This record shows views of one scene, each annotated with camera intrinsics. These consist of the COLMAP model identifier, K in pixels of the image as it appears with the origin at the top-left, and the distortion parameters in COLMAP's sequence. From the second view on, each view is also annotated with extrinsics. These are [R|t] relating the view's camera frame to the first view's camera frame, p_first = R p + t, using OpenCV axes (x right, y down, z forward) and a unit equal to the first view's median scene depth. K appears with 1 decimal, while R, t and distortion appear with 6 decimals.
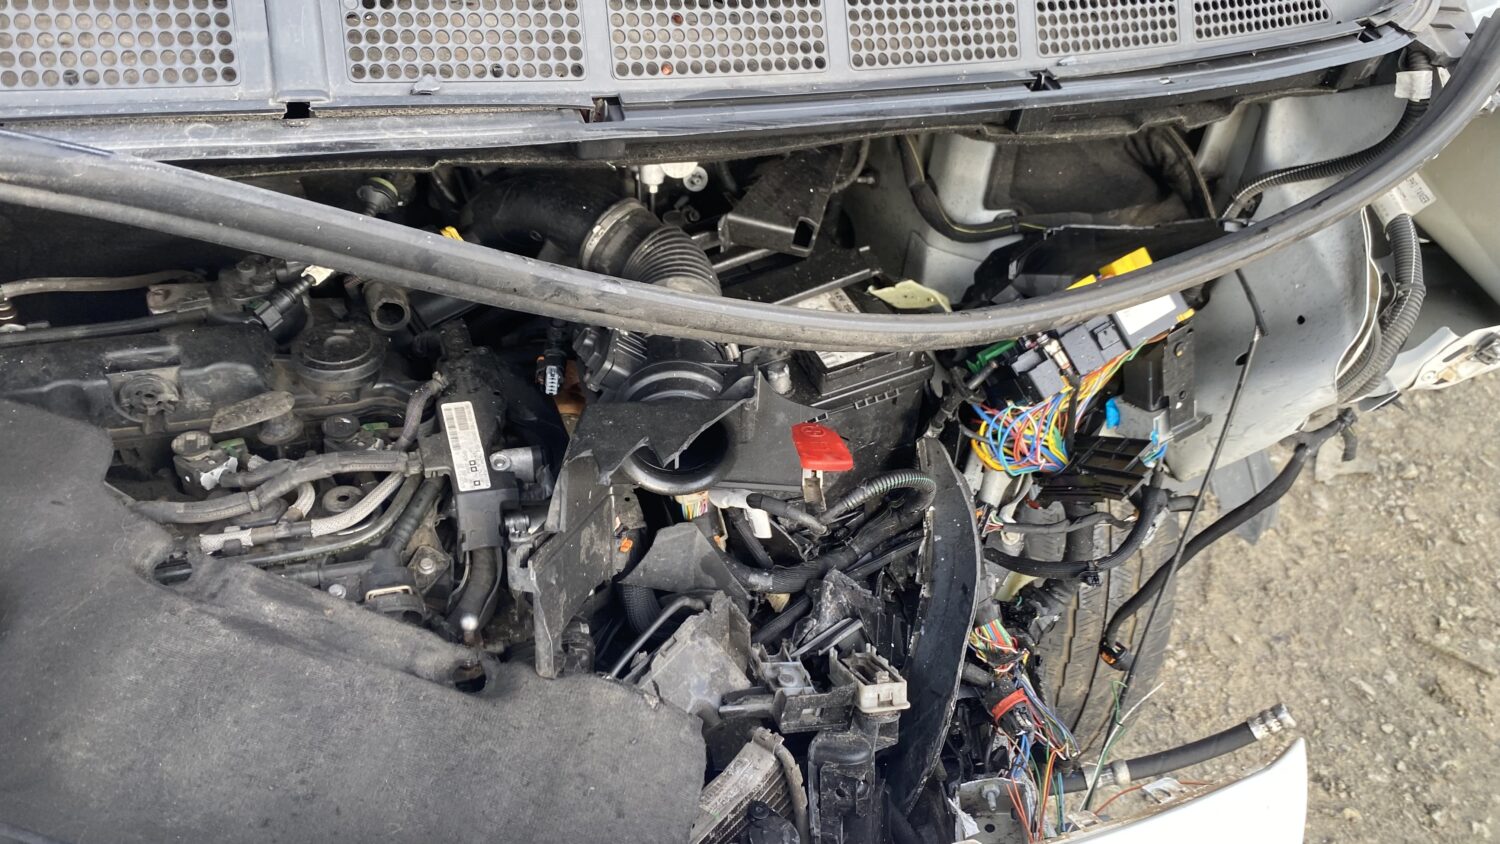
lens RADIAL K [[1156.1, 0, 754.1], [0, 1156.1, 418.2], [0, 0, 1]] dist [0.024186, -0.020122]
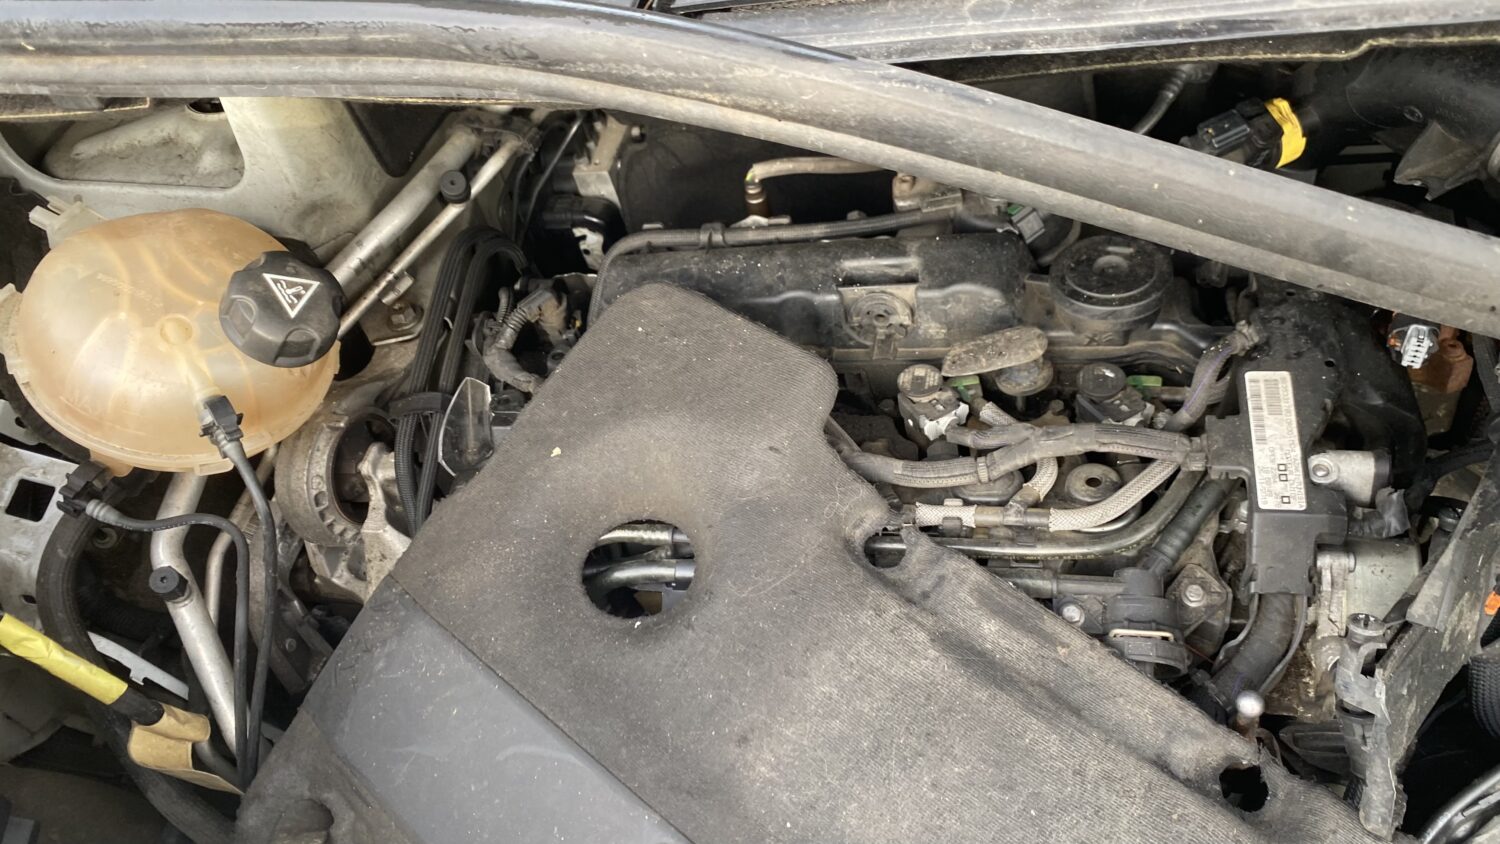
lens RADIAL K [[1156.1, 0, 754.1], [0, 1156.1, 418.2], [0, 0, 1]] dist [0.024186, -0.020122]
pose [[0.825343, 0.164234, -0.540219, -0.131797], [-0.082585, 0.981587, 0.172243, -0.082280], [0.558560, -0.097546, 0.823708, 0.251076]]
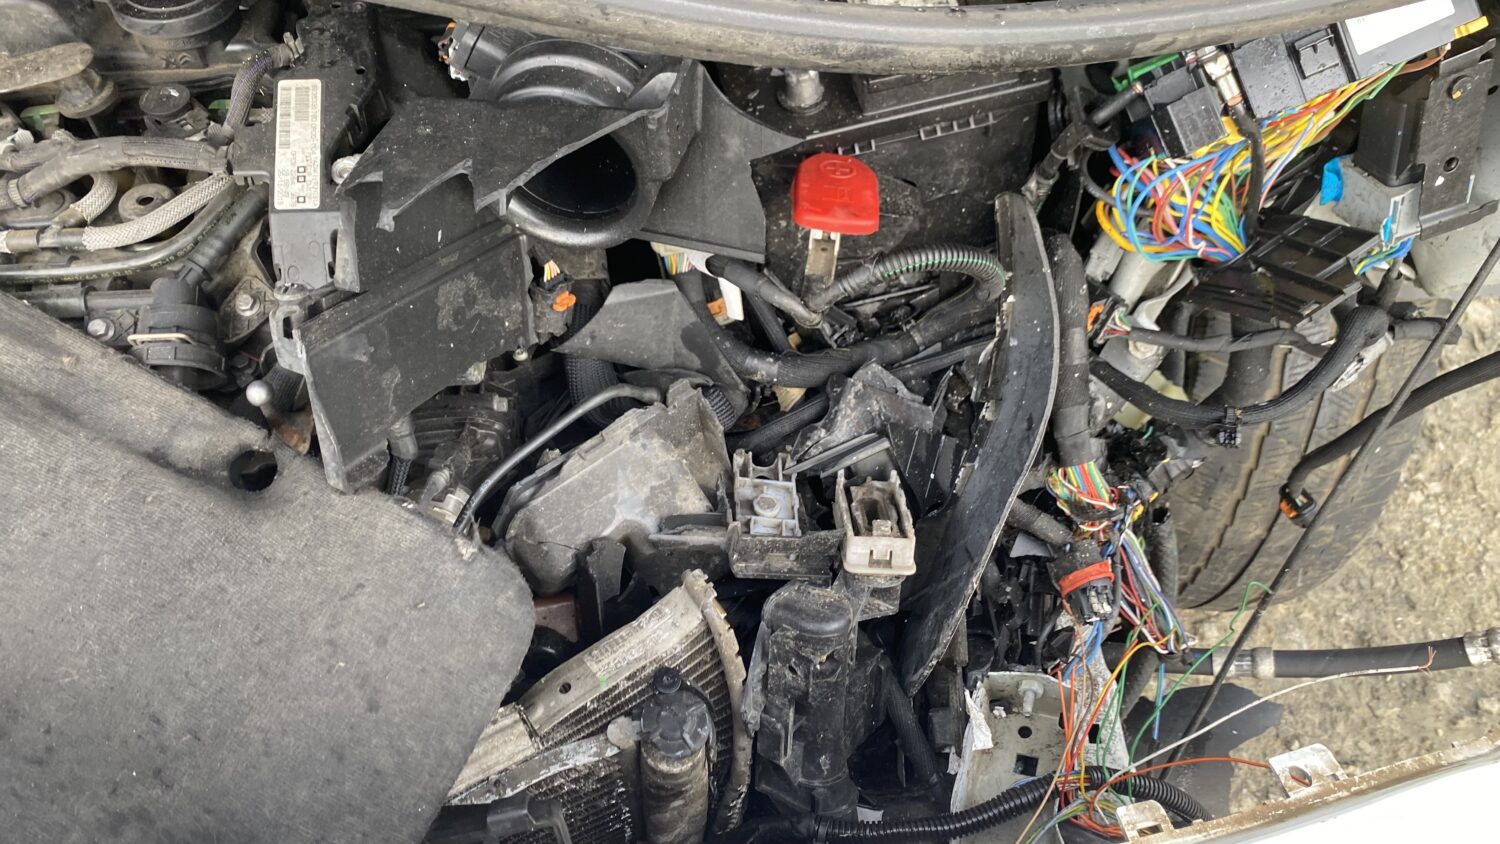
lens RADIAL K [[1156.1, 0, 754.1], [0, 1156.1, 418.2], [0, 0, 1]] dist [0.024186, -0.020122]
pose [[0.966256, 0.143413, -0.213969, 0.196121], [-0.085536, 0.962182, 0.258630, -0.022375], [0.242968, -0.231600, 0.941981, 0.354634]]
